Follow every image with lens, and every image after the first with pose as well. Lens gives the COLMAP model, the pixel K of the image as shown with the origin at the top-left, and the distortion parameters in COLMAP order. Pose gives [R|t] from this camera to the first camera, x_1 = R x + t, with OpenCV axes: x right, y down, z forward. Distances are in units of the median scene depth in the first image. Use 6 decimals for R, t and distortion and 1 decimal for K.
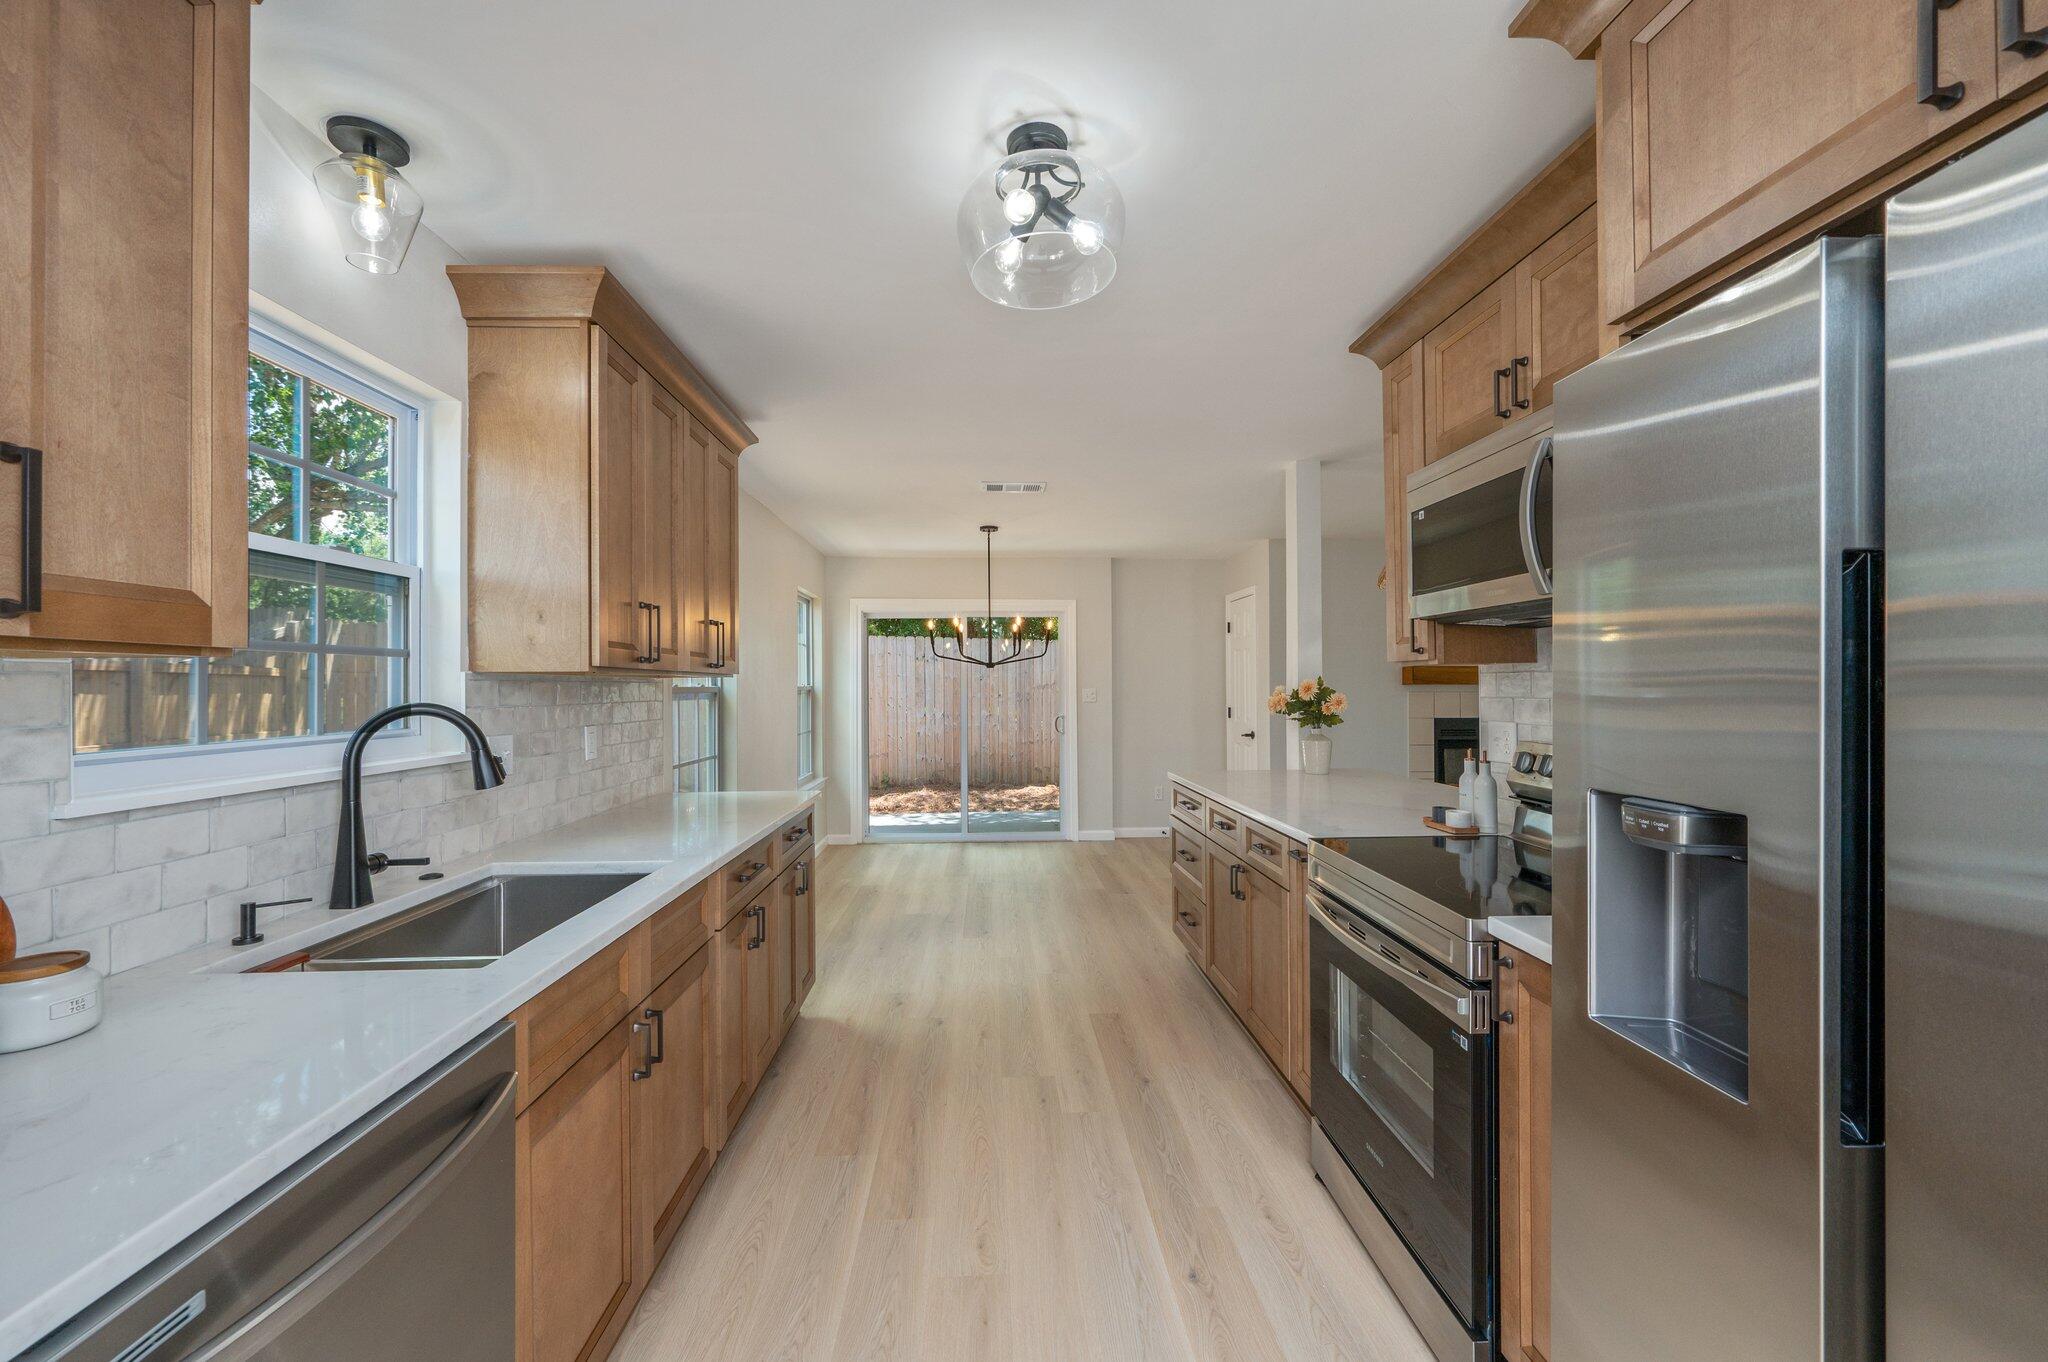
lens RADIAL K [[822.3, 0, 1035.7], [0, 822.3, 677.7], [0, 0, 1]] dist [-0.002617, -0.000707]
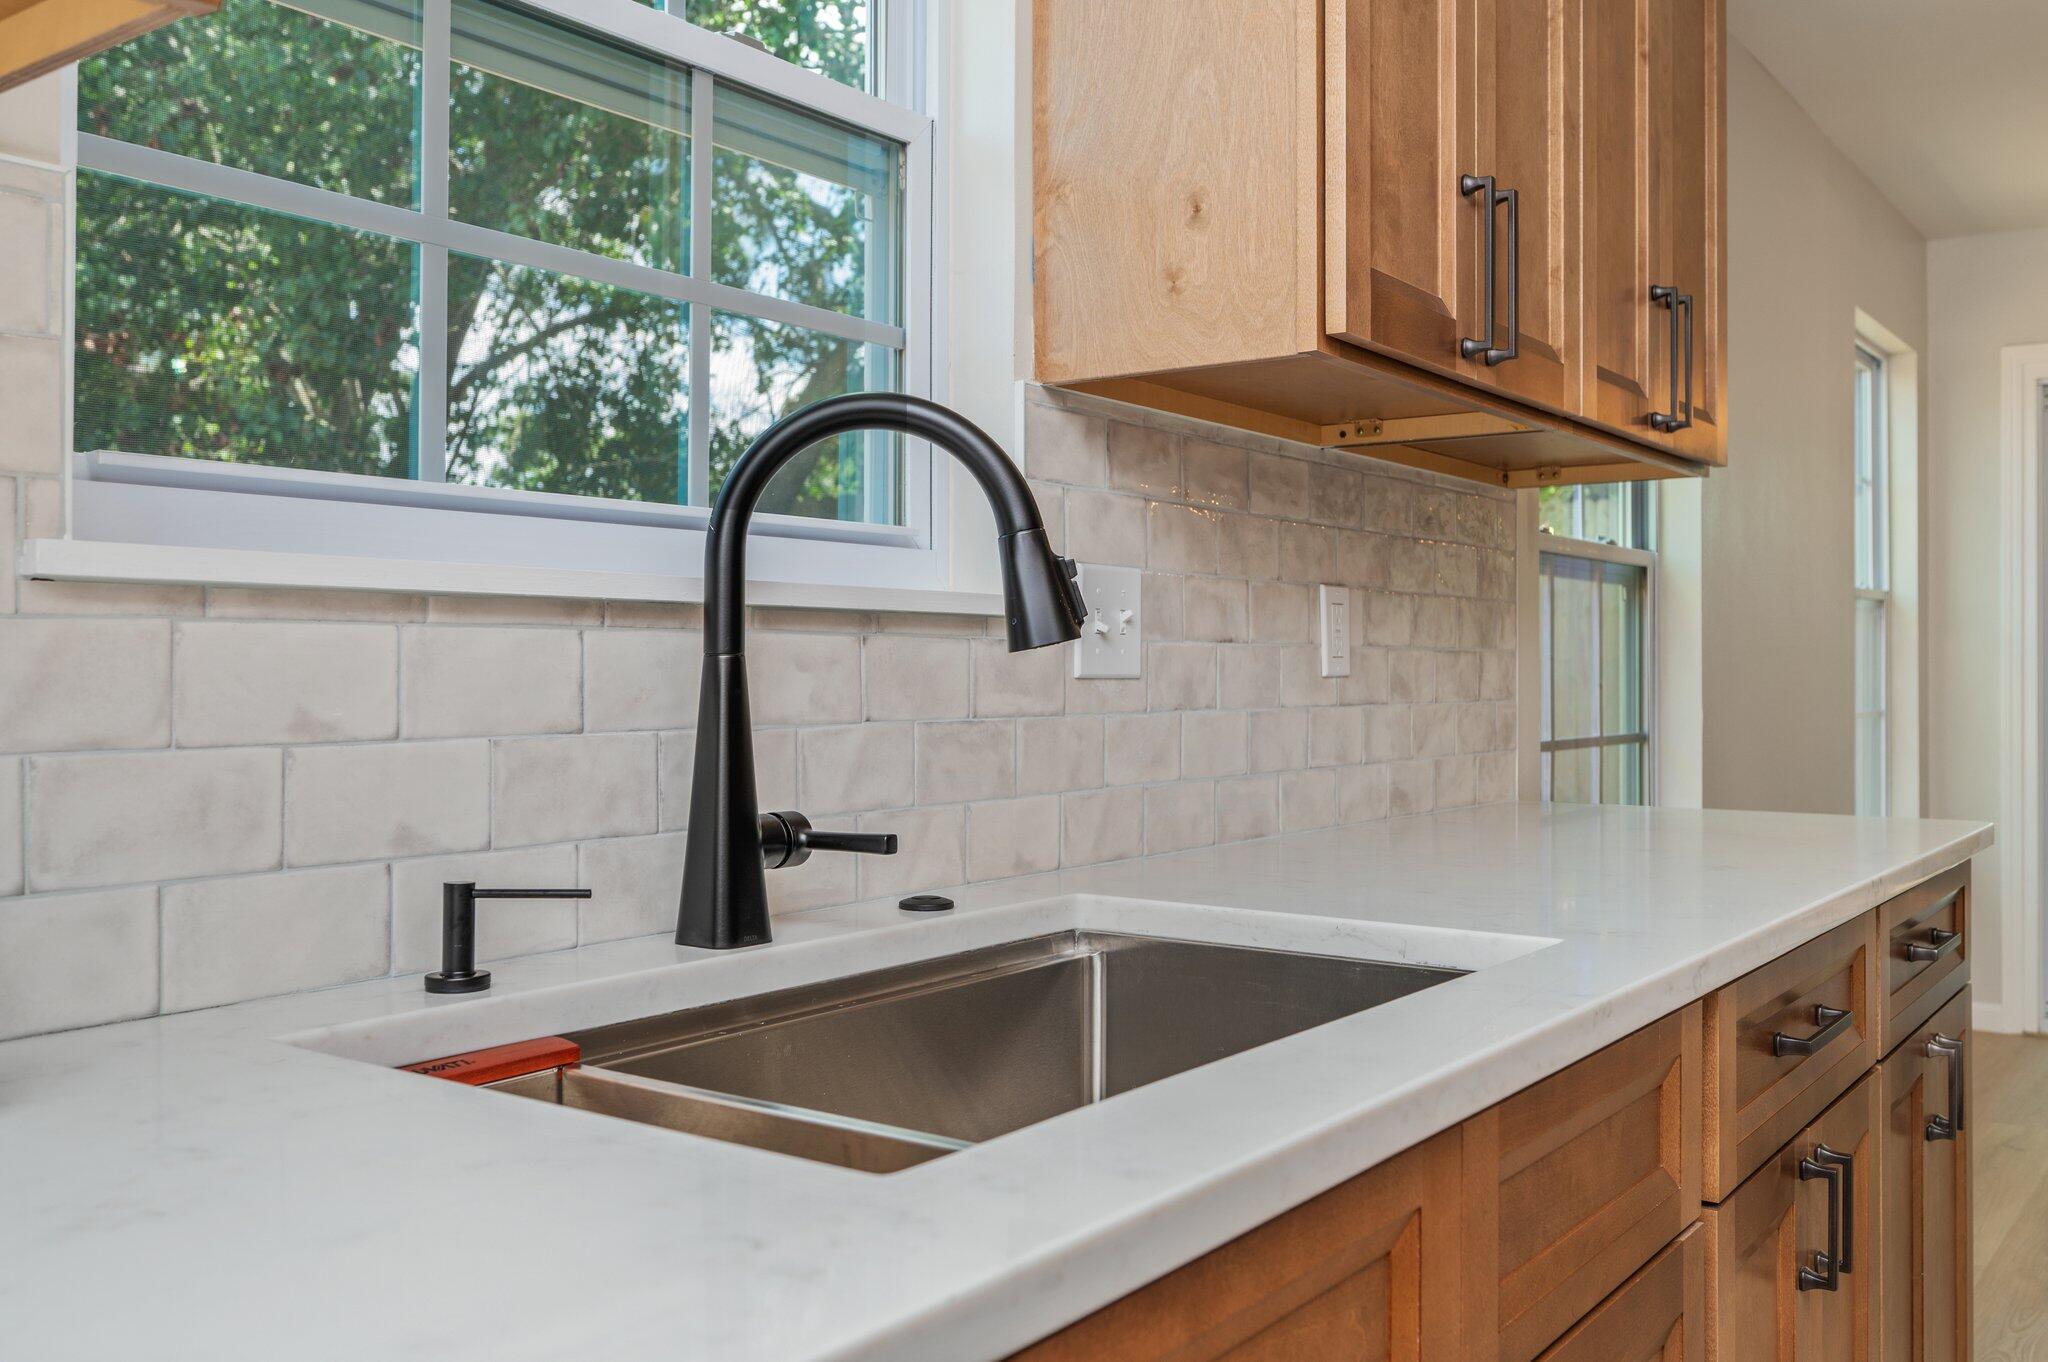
lens RADIAL K [[1740.7, 0, 1023.4], [0, 1740.7, 672.2], [0, 0, 1]] dist [0.005076, 0.007162]
pose [[0.770458, 0.001906, -0.637488, -0.213890], [-0.001805, 0.999998, 0.000808, 0.140746], [0.637488, 0.000528, 0.770460, 0.438201]]
